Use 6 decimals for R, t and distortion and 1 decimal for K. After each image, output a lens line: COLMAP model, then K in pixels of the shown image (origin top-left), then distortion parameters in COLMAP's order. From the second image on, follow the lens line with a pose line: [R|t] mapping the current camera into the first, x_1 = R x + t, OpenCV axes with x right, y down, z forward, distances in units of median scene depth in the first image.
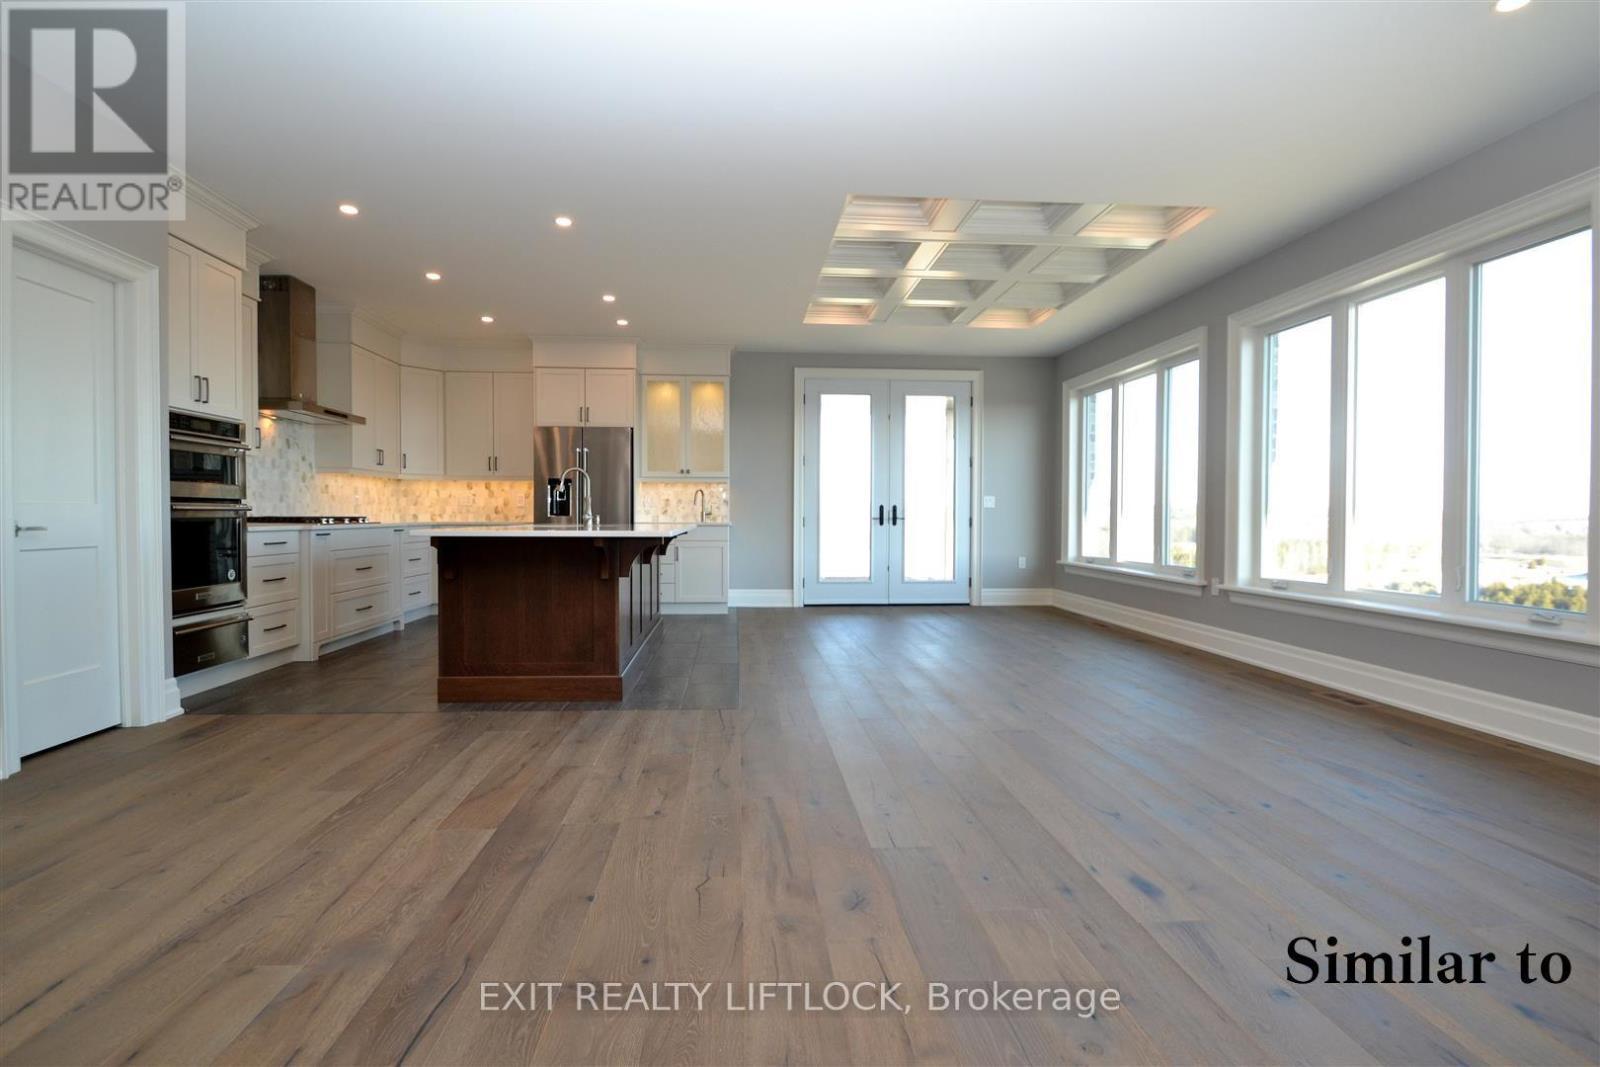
lens RADIAL K [[739.9, 0, 789.4], [0, 739.9, 537.0], [0, 0, 1]] dist [-0.006118, 0.000195]
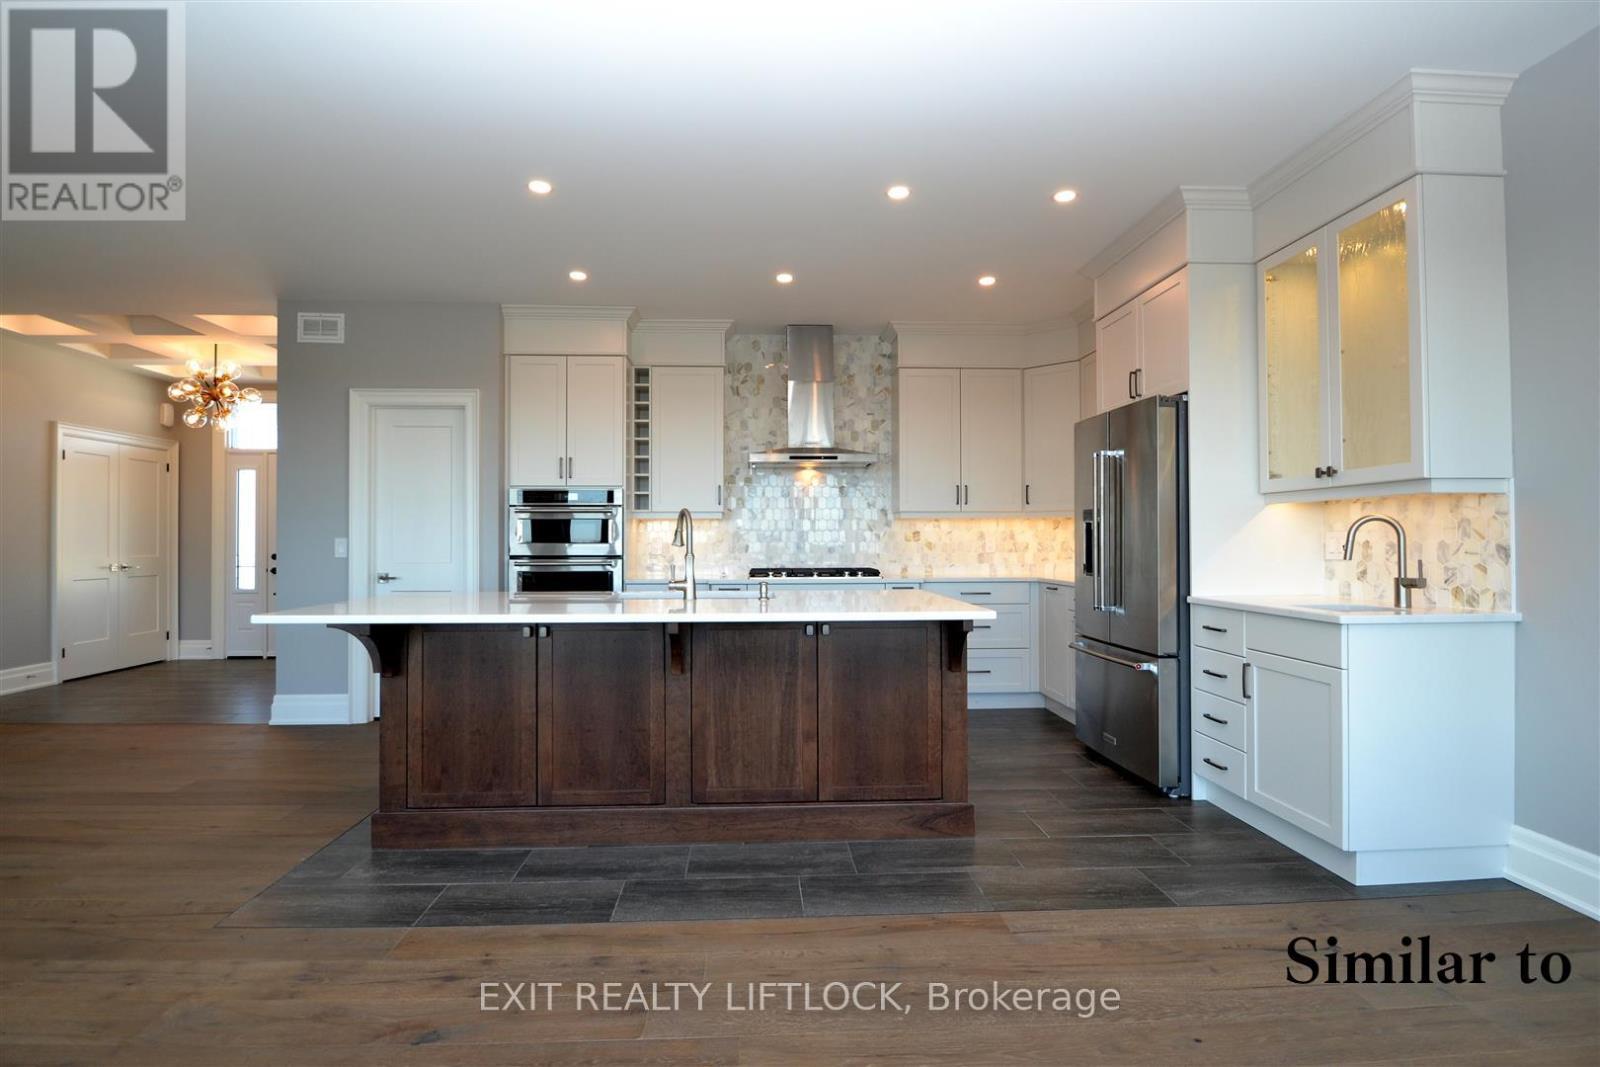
lens RADIAL K [[801.9, 0, 789.1], [0, 801.9, 537.6], [0, 0, 1]] dist [-0.006524, -0.008370]
pose [[-0.028857, -0.007913, -0.999552, 0.295263], [-0.028238, 0.999576, -0.007098, -0.046071], [0.999185, 0.028020, -0.029068, 0.773973]]
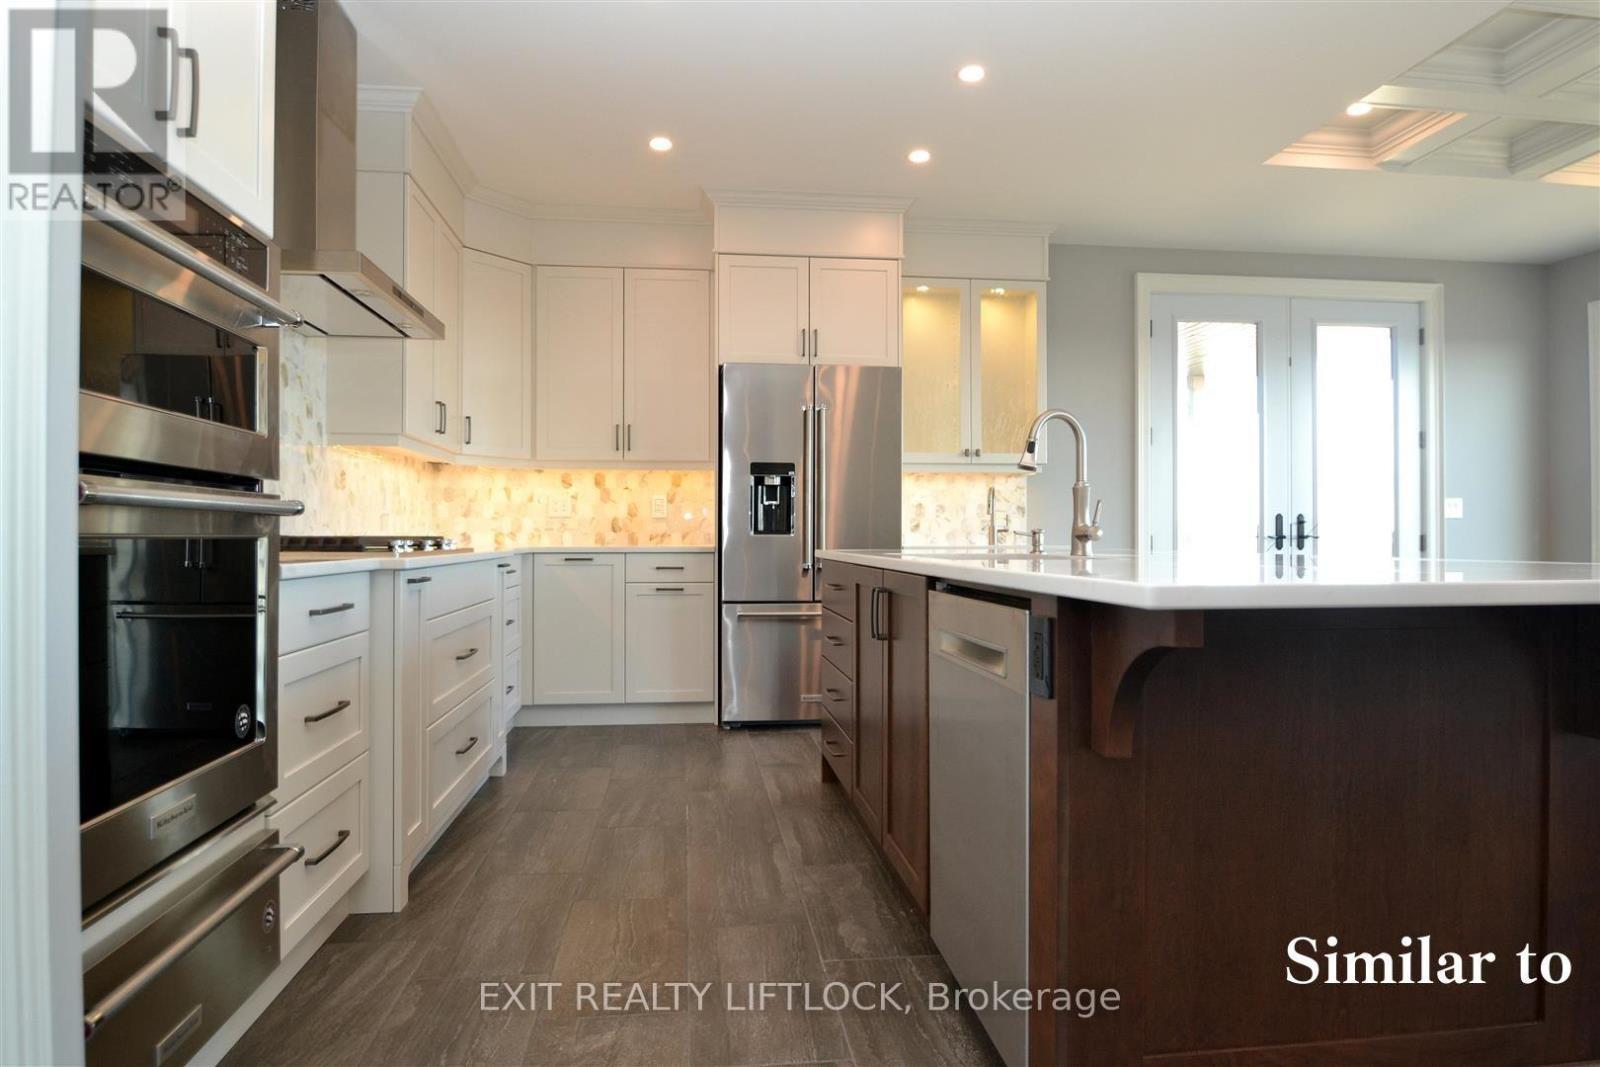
lens RADIAL K [[906.6, 0, 787.0], [0, 906.6, 536.8], [0, 0, 1]] dist [-0.019199, -0.005832]
pose [[0.999389, -0.004860, 0.034625, -0.316114], [0.005897, 0.999535, -0.029923, -0.007670], [-0.034464, 0.030109, 0.998952, 0.356835]]
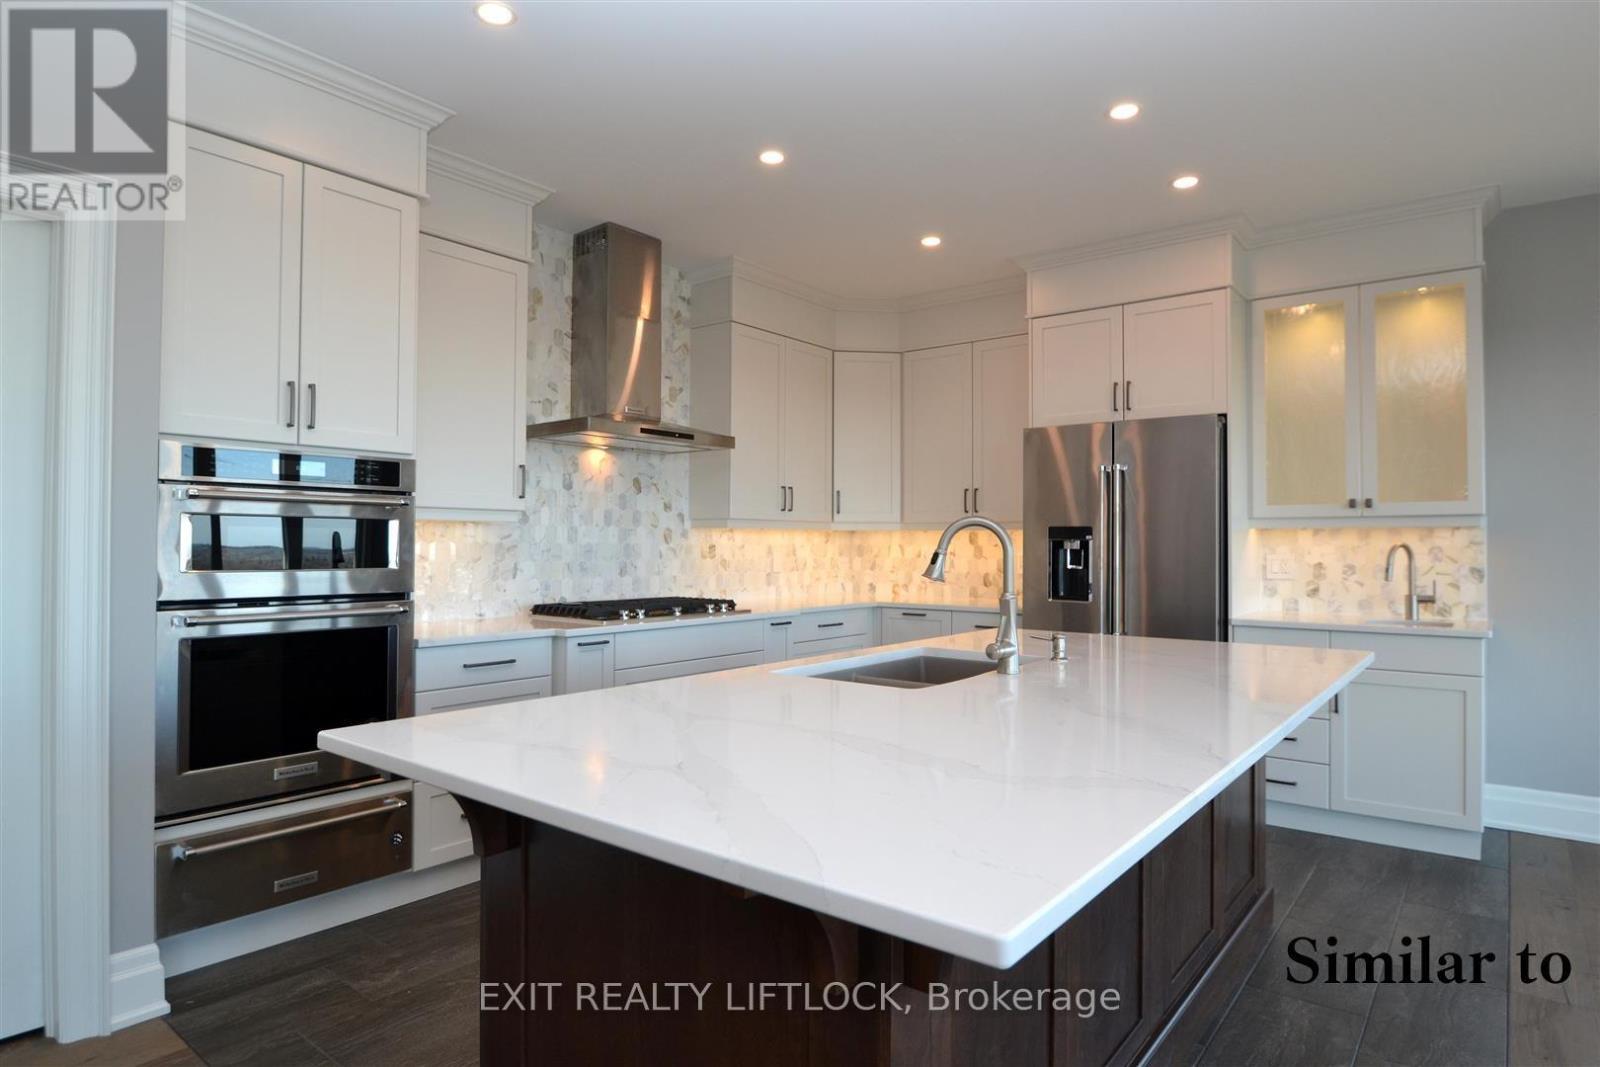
lens RADIAL K [[906.6, 0, 795.4], [0, 906.6, 529.2], [0, 0, 1]] dist [-0.019199, -0.005832]
pose [[0.731810, -0.013363, -0.681378, -0.025552], [-0.022193, 0.998810, -0.043424, -0.045376], [0.681147, 0.046900, 0.730643, 0.411439]]
